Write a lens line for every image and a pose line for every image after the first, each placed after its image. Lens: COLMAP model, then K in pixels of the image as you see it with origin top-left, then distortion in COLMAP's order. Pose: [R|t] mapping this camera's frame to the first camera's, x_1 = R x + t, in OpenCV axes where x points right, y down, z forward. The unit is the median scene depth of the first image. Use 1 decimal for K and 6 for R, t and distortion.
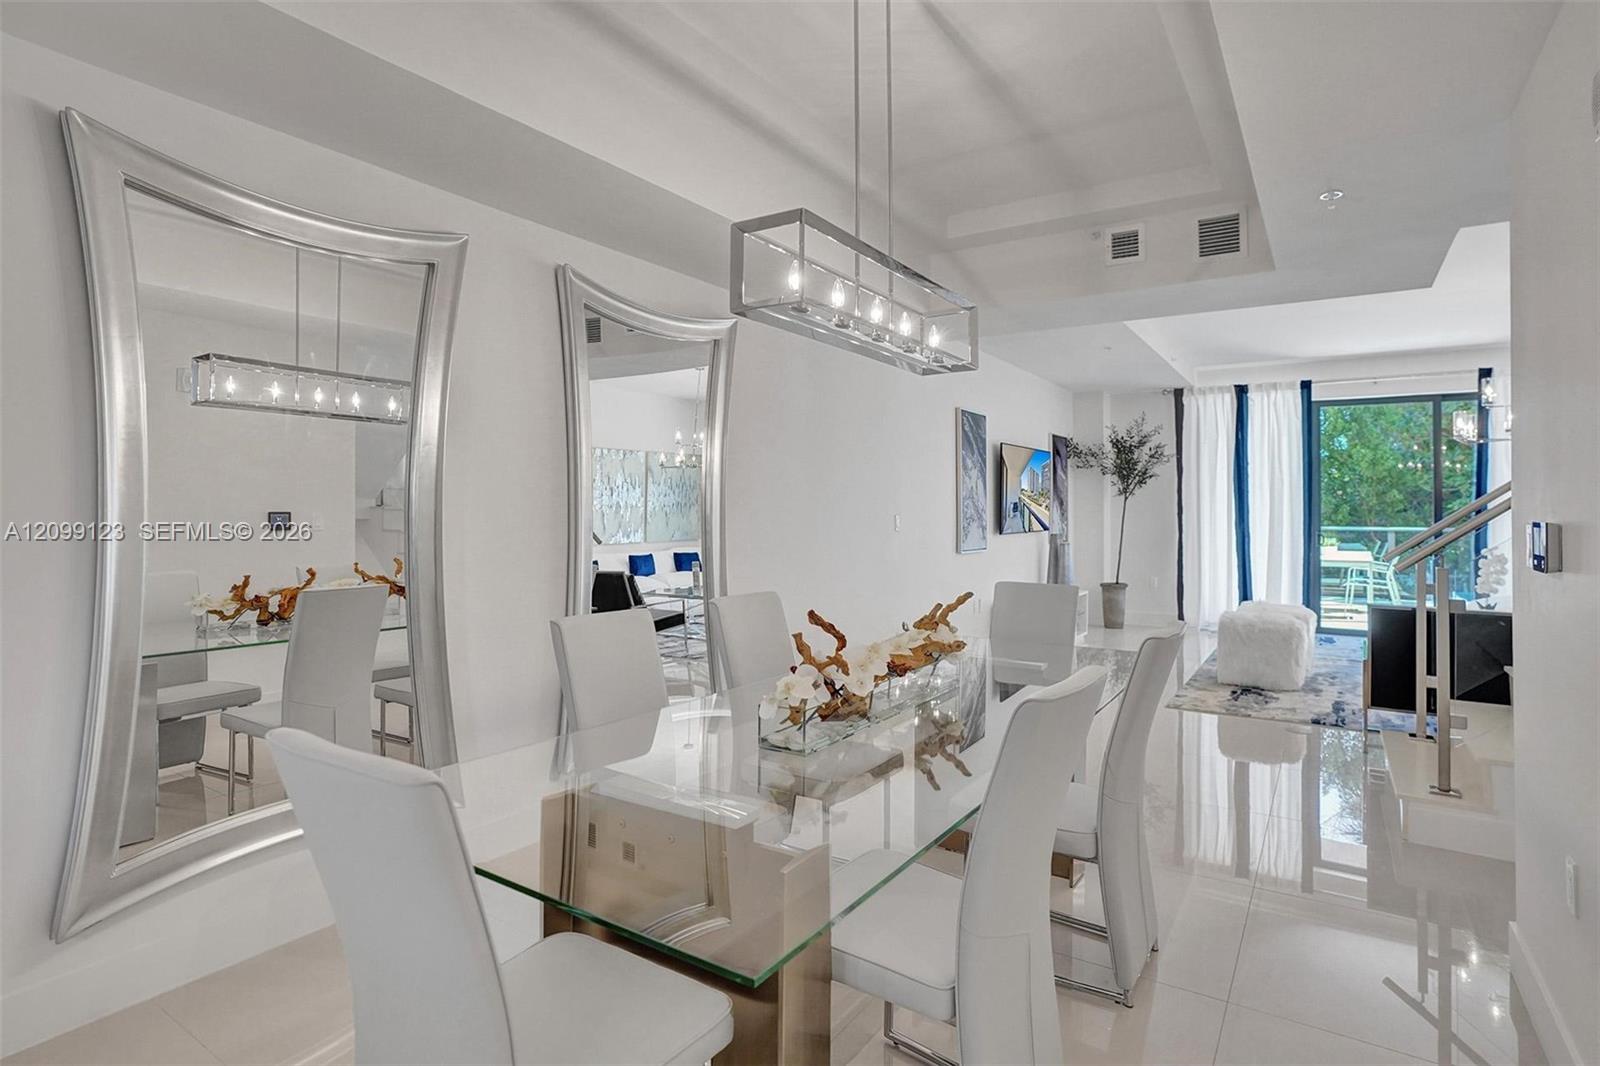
lens RADIAL K [[869.7, 0, 800.4], [0, 869.7, 519.2], [0, 0, 1]] dist [-0.025681, -0.000121]
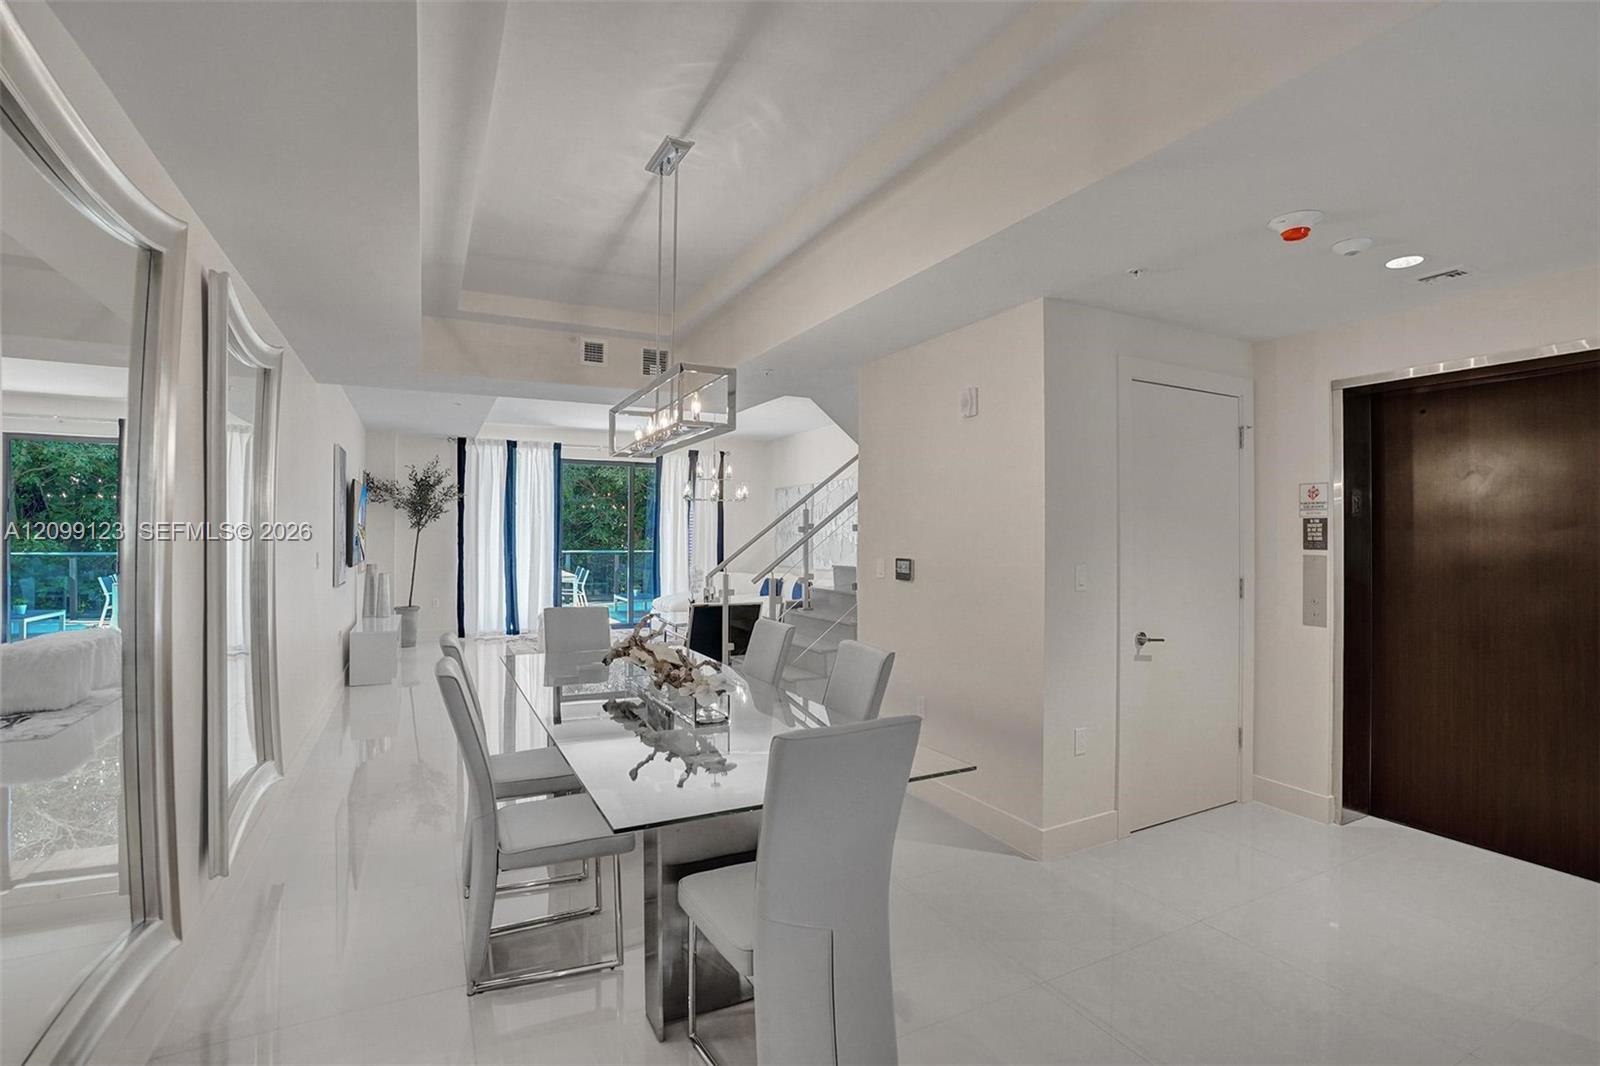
lens RADIAL K [[790.3, 0, 804.1], [0, 790.3, 535.5], [0, 0, 1]] dist [-0.000272, -0.000628]
pose [[0.518999, -0.001880, 0.854773, -0.249046], [0.005503, 0.999984, -0.001142, -0.013657], [-0.854757, 0.005297, 0.519001, 0.039365]]
